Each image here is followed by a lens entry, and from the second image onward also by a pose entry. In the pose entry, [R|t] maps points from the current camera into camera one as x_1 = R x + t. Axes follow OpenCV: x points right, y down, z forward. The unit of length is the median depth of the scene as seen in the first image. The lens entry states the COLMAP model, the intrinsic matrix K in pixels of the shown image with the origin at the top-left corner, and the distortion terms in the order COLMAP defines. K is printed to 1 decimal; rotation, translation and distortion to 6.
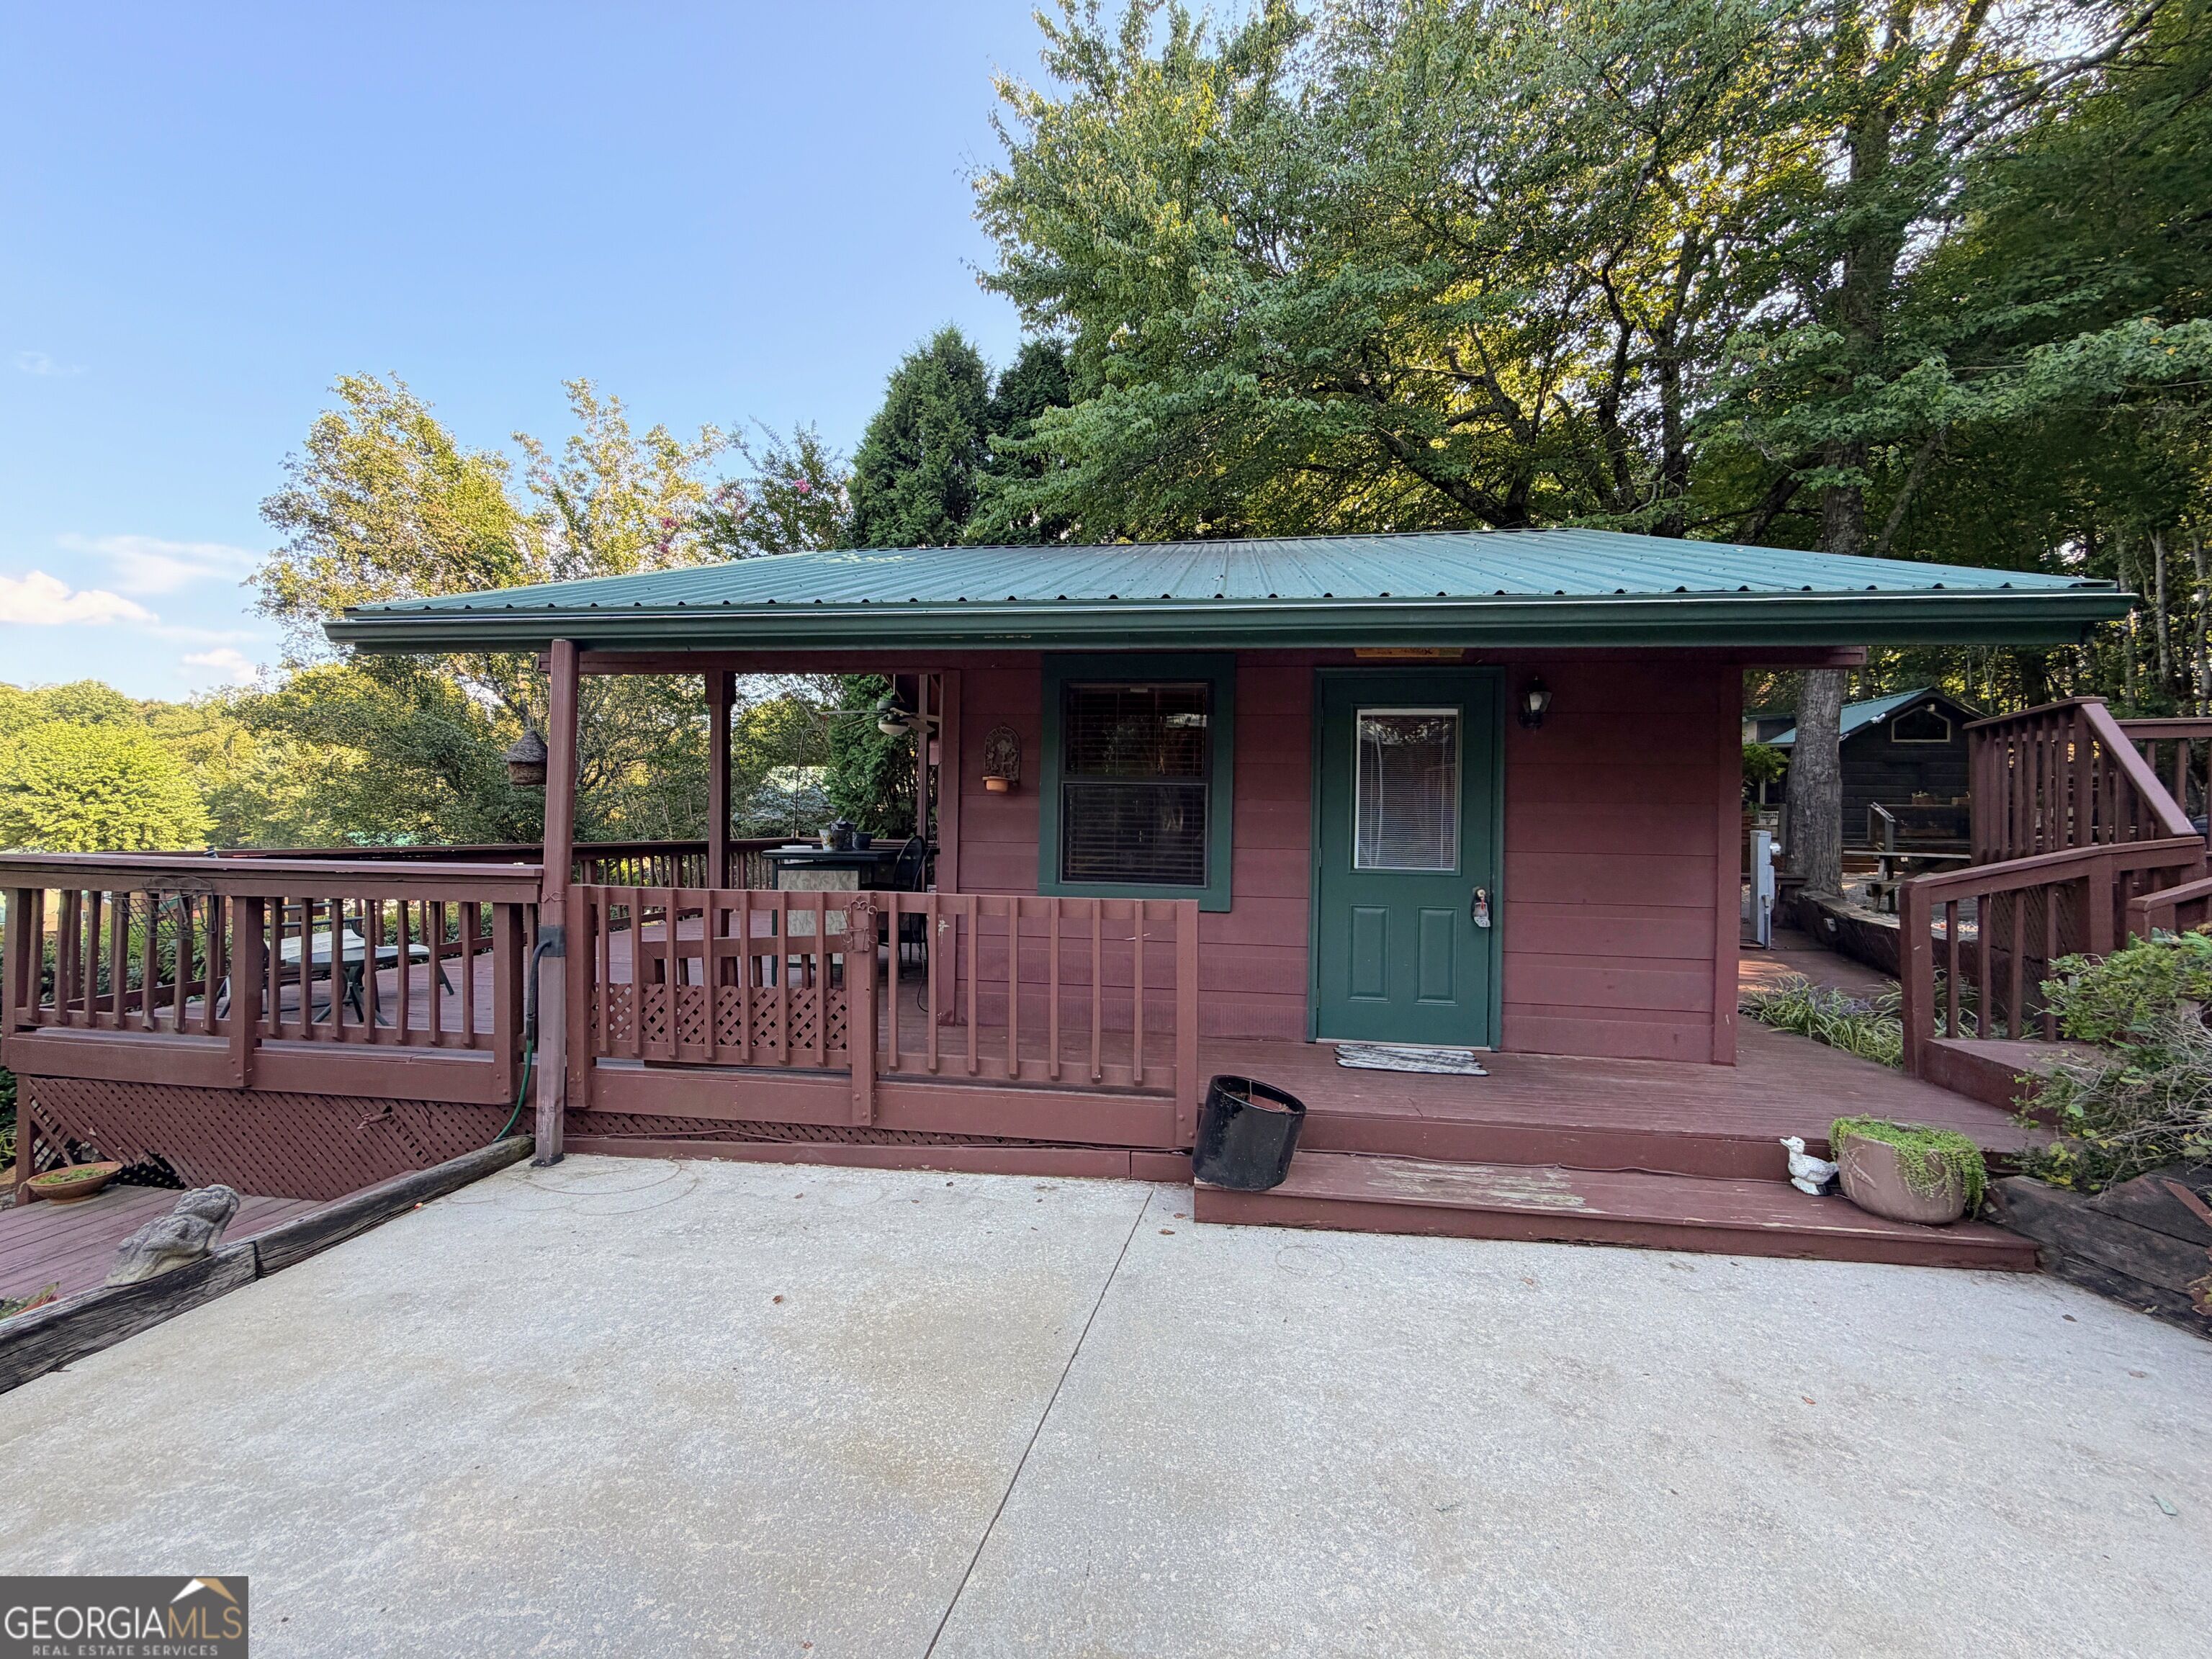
lens RADIAL K [[880.9, 0, 1103.6], [0, 880.9, 829.8], [0, 0, 1]] dist [-0.000771, 0.000661]
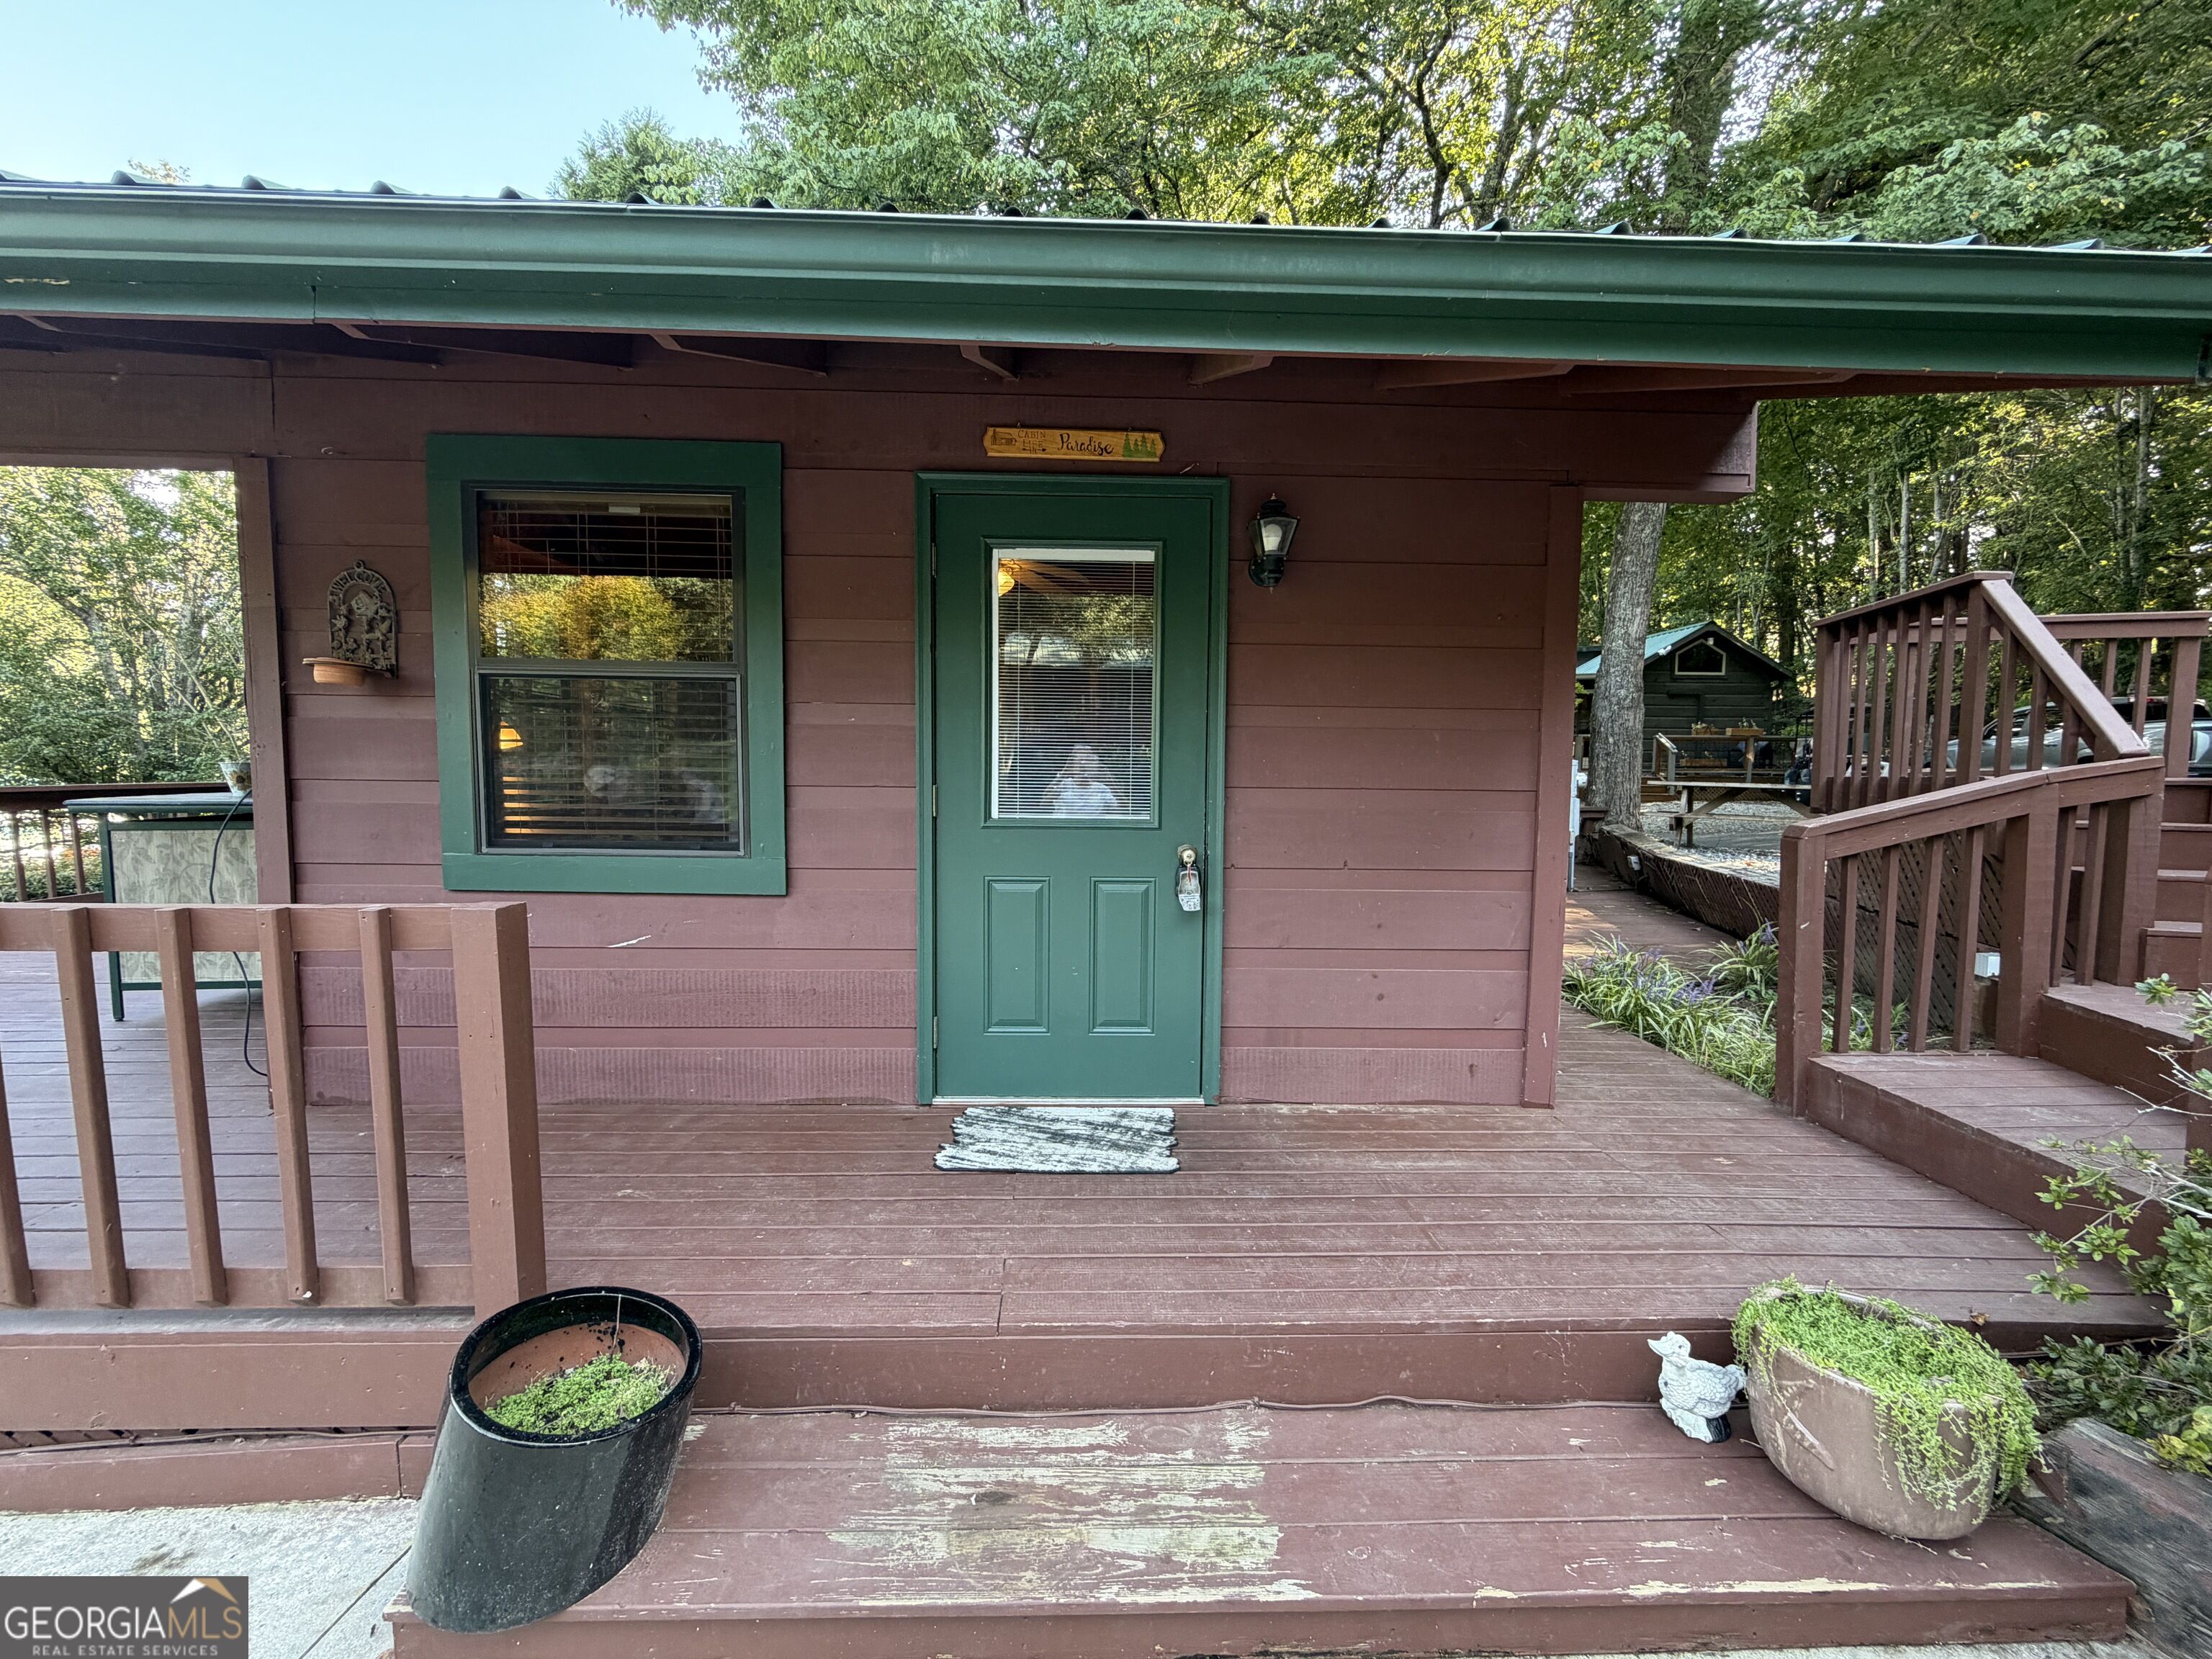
lens RADIAL K [[880.9, 0, 1106.1], [0, 880.9, 829.5], [0, 0, 1]] dist [-0.000771, 0.000661]
pose [[0.984836, -0.019026, 0.172443, 0.257910], [0.006563, 0.997343, 0.072556, 0.008544], [-0.173365, -0.070324, 0.982344, 0.395108]]
